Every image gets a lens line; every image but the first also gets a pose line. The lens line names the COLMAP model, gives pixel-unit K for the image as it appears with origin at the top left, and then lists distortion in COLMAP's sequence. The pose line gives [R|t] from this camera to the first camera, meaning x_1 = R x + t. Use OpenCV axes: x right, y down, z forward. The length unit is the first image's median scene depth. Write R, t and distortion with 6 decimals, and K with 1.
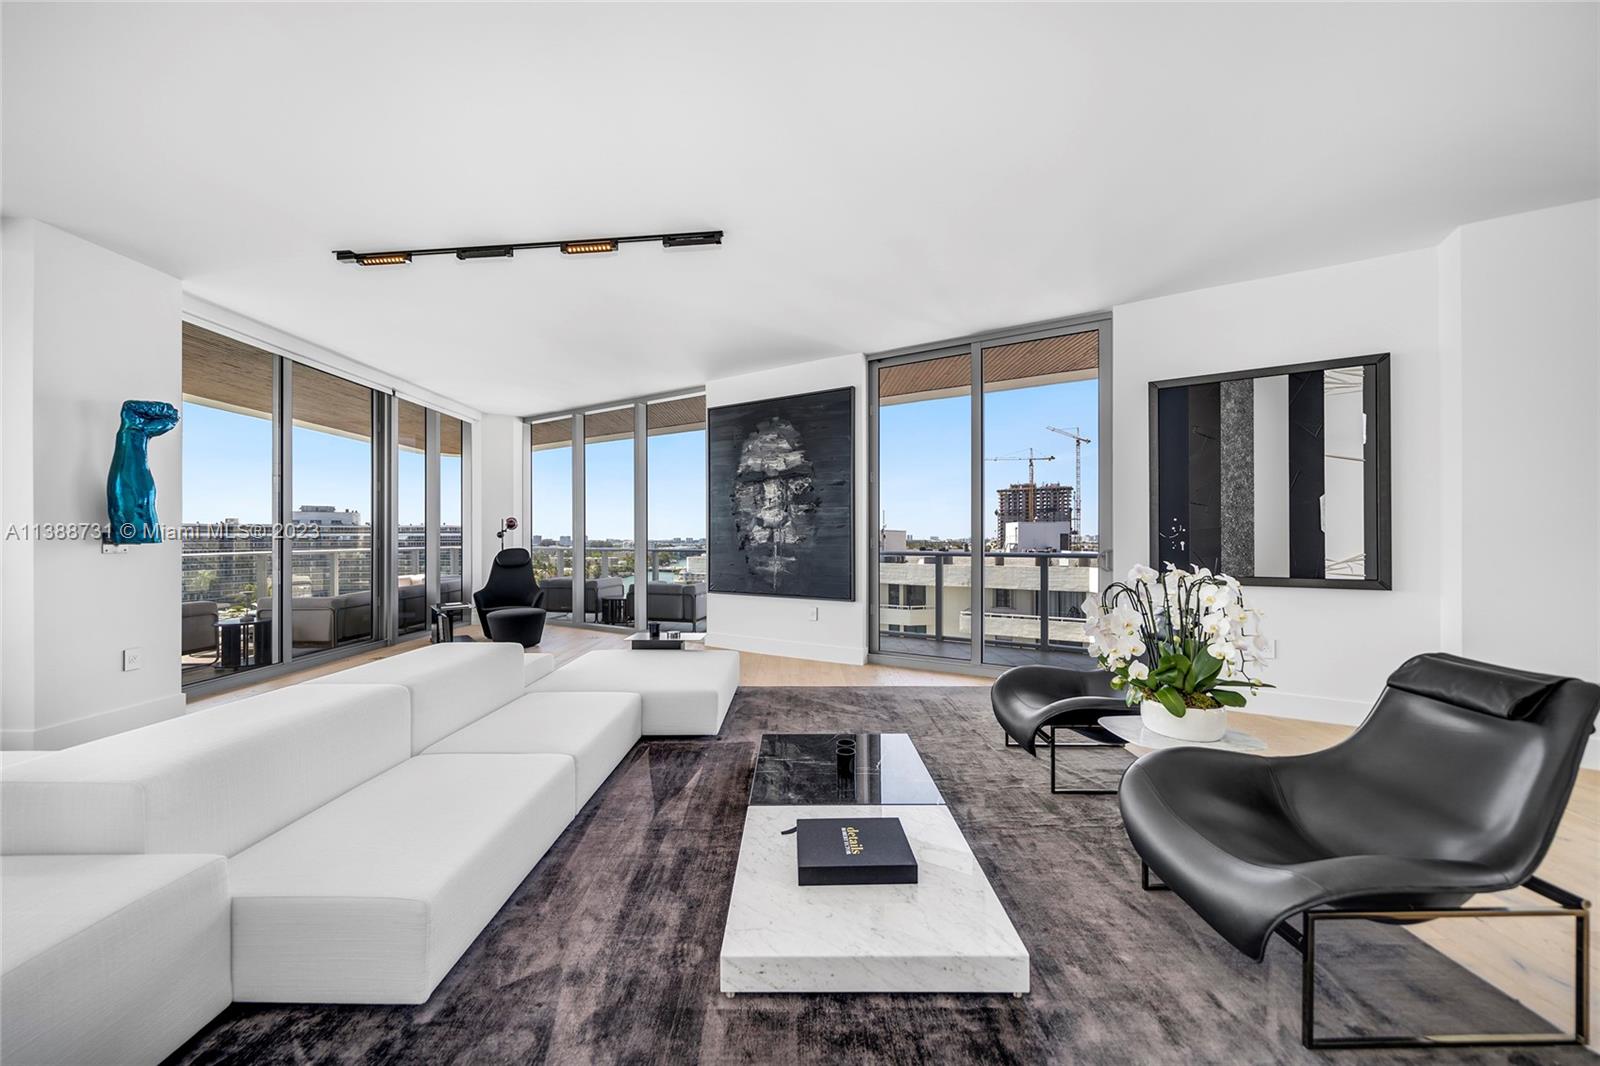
lens RADIAL K [[553.2, 0, 801.9], [0, 553.2, 541.5], [0, 0, 1]] dist [0.000454, -0.000467]
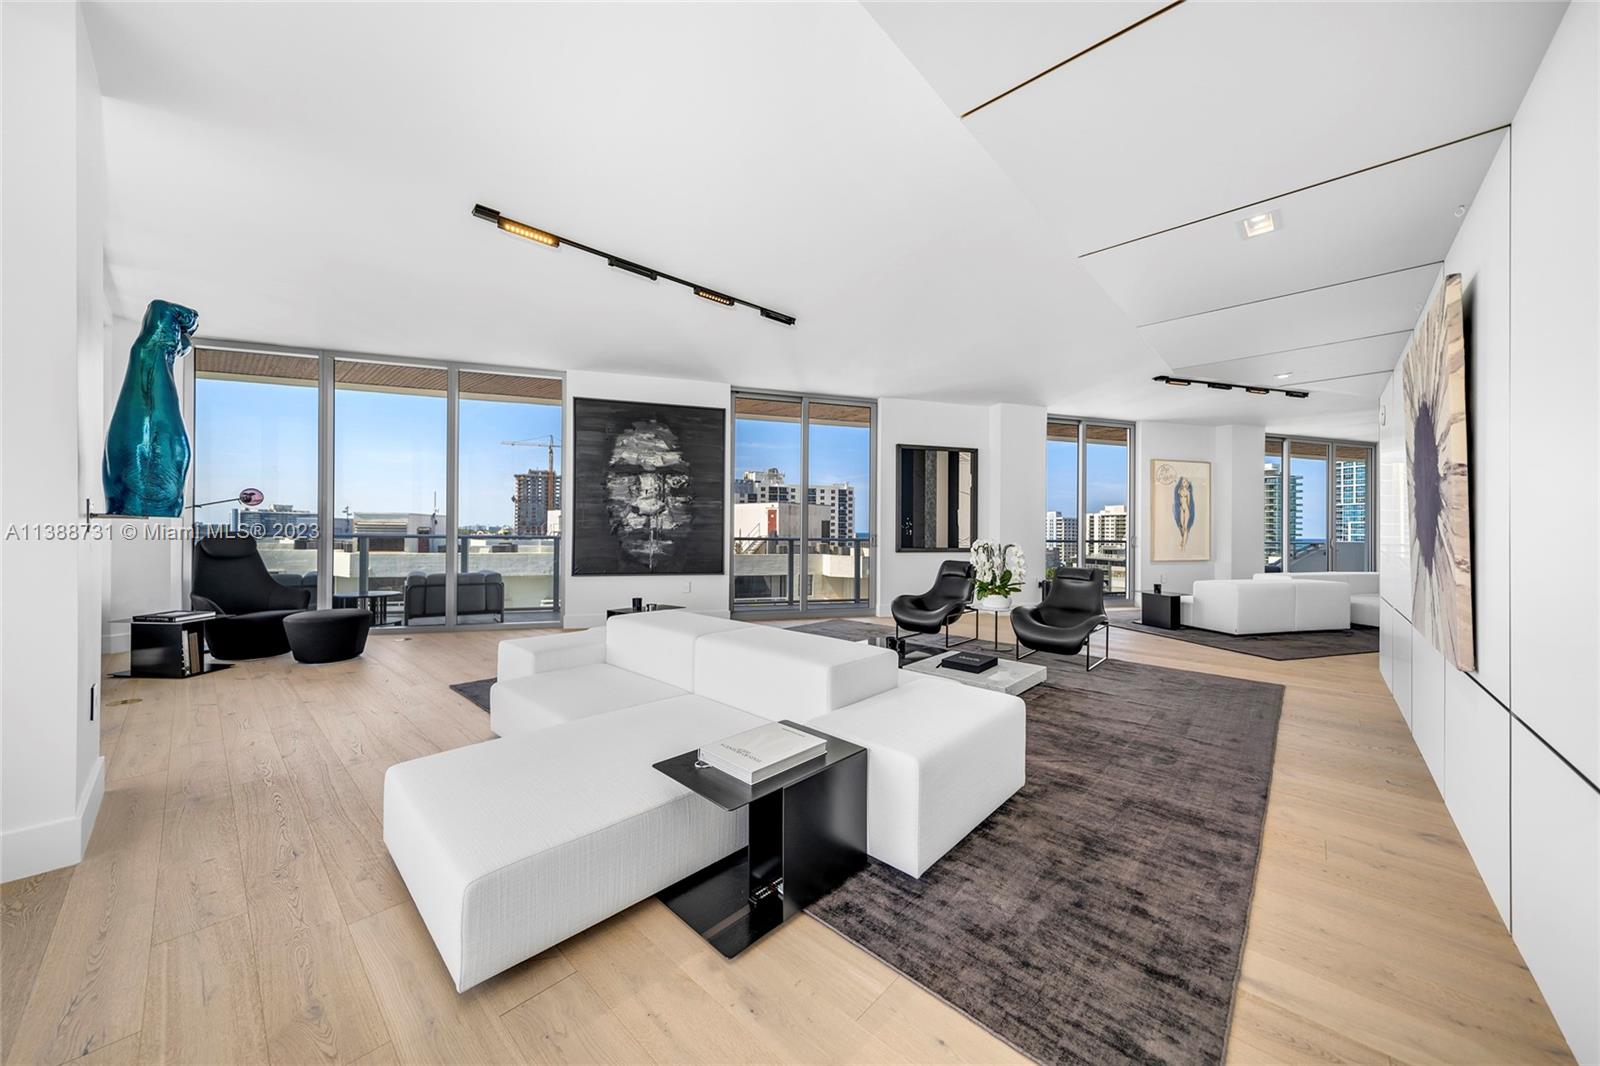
lens RADIAL K [[553.2, 0, 799.3], [0, 553.2, 525.2], [0, 0, 1]] dist [0.000454, -0.000467]
pose [[0.677983, 0.014940, 0.734926, -0.689853], [-0.009378, 0.999888, -0.011676, 0.006143], [-0.735018, 0.001024, 0.678047, -0.006886]]
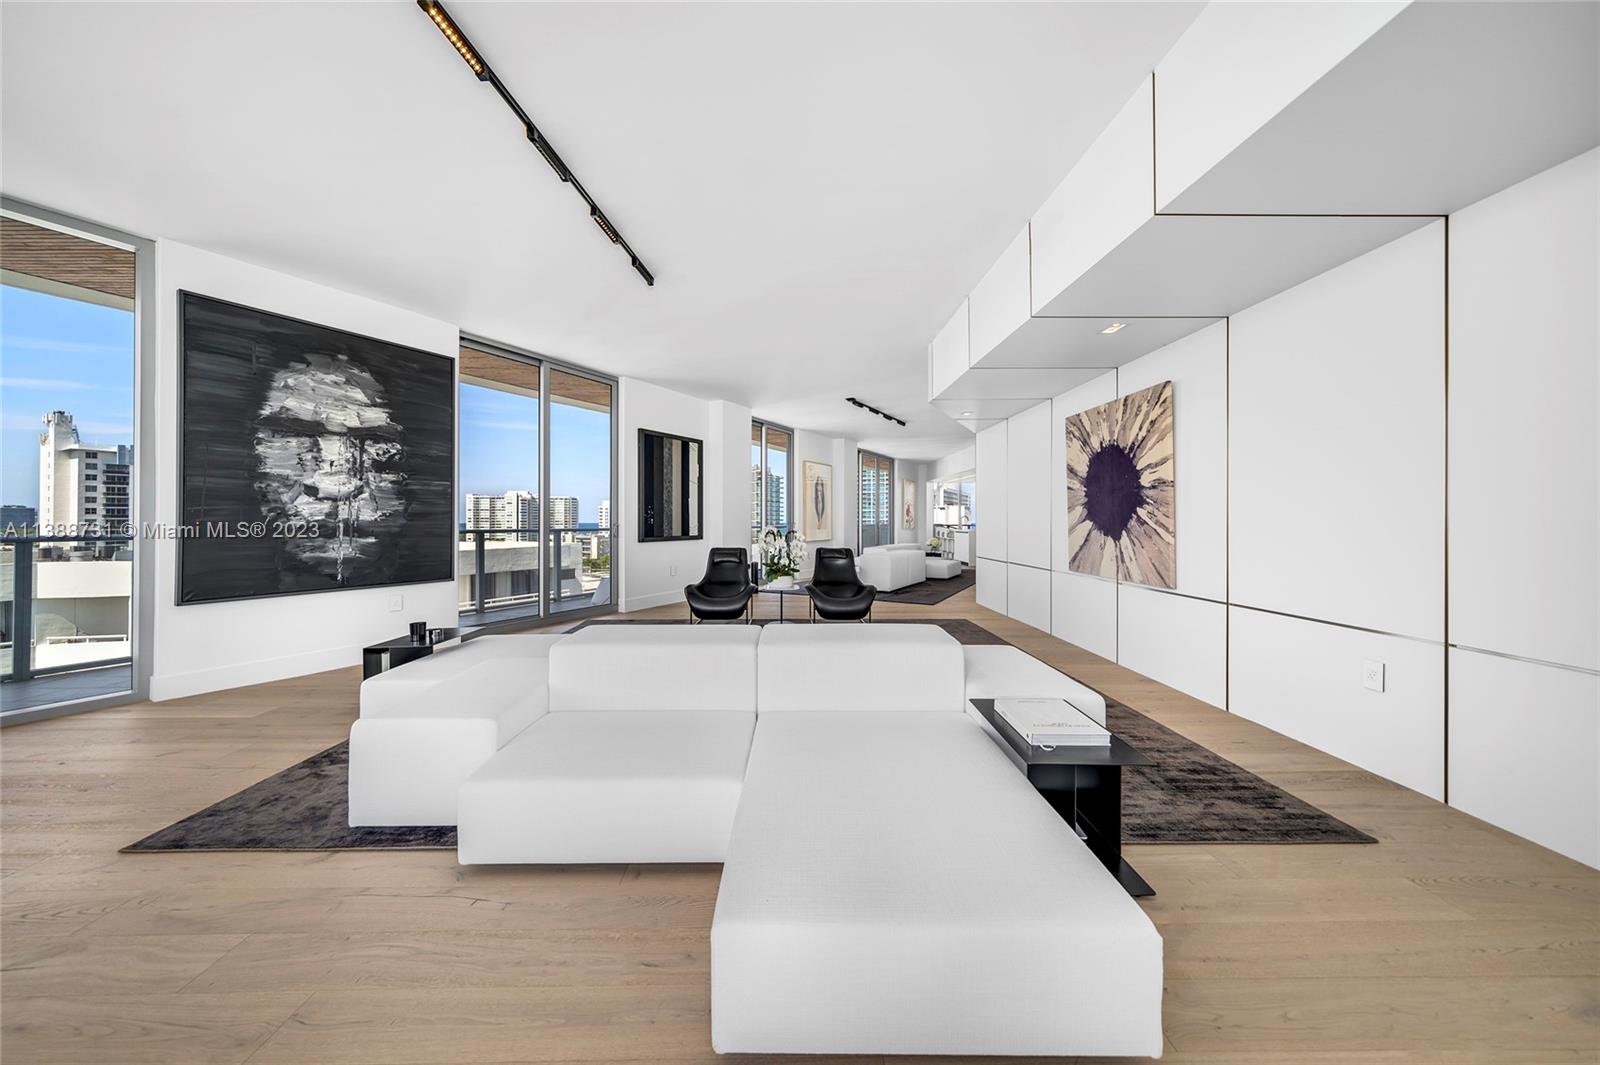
lens RADIAL K [[553.2, 0, 792.5], [0, 553.2, 511.3], [0, 0, 1]] dist [0.000454, -0.000467]
pose [[-0.006453, 0.018811, 0.999802, -0.815268], [0.004255, 0.999815, -0.018783, 0.007584], [-0.999970, 0.004133, -0.006532, 0.387074]]
